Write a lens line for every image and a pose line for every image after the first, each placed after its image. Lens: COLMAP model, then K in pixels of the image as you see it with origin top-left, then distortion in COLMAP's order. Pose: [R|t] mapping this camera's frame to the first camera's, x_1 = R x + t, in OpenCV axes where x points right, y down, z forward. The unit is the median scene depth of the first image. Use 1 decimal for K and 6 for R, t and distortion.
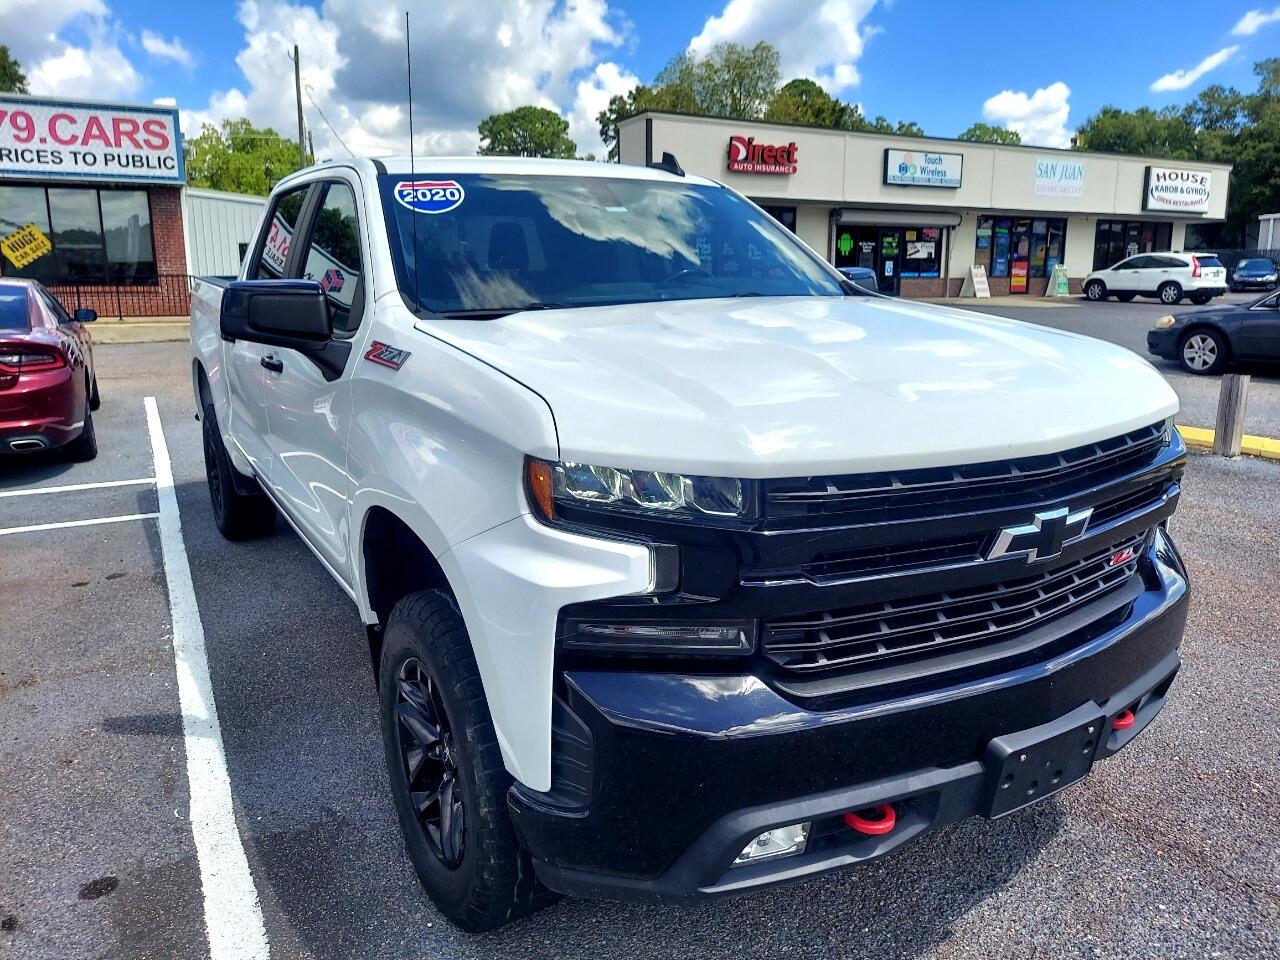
lens RADIAL K [[930.5, 0, 645.2], [0, 930.5, 474.5], [0, 0, 1]] dist [0.070374, -0.081128]
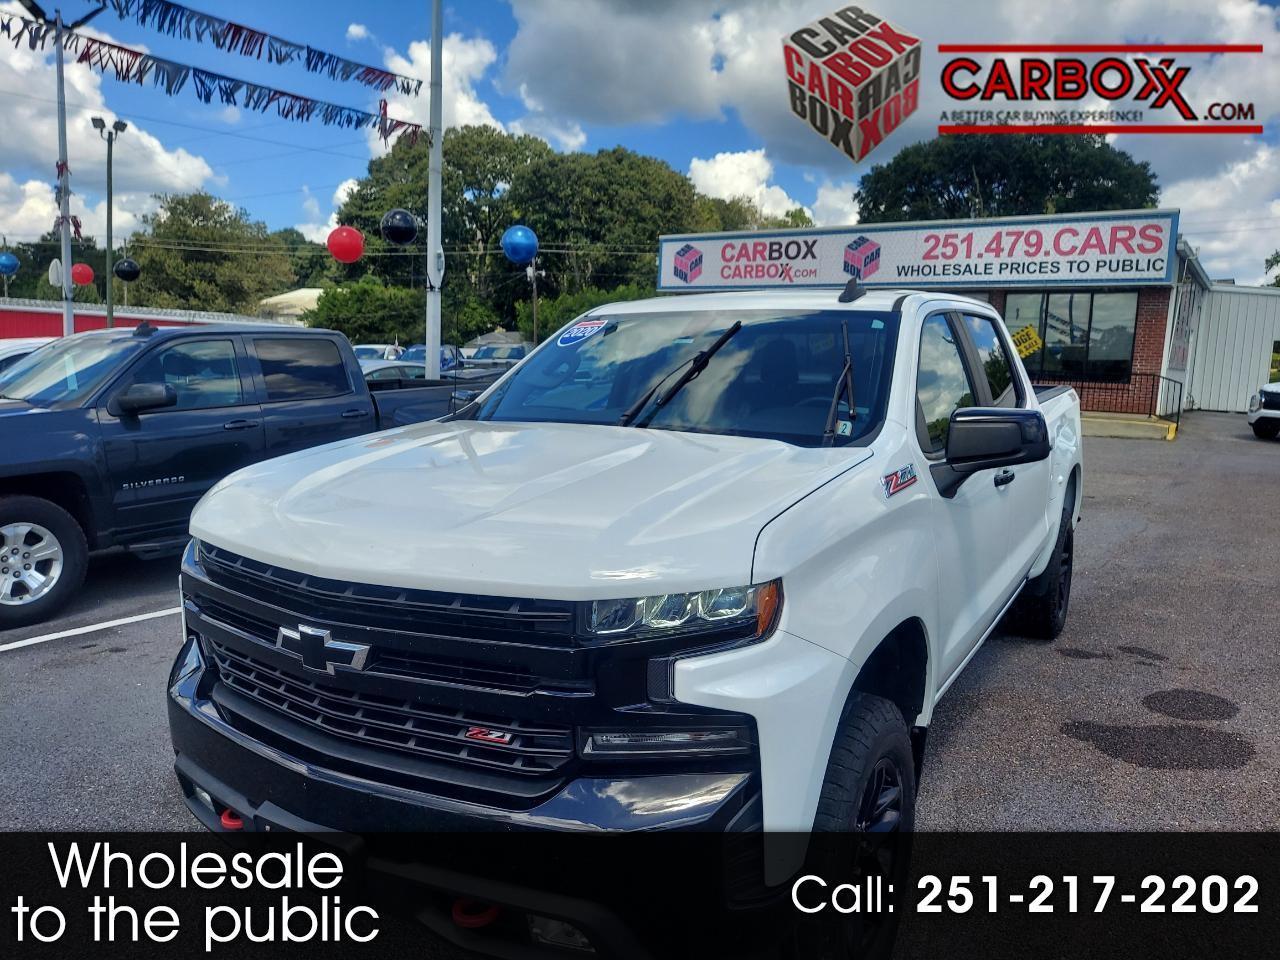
lens RADIAL K [[930.5, 0, 645.2], [0, 930.5, 474.5], [0, 0, 1]] dist [0.070374, -0.081128]
pose [[0.467230, 0.130110, -0.874510, 0.120197], [-0.211933, 0.976757, 0.032092, -0.020111], [0.858359, 0.170343, 0.483945, 0.058907]]
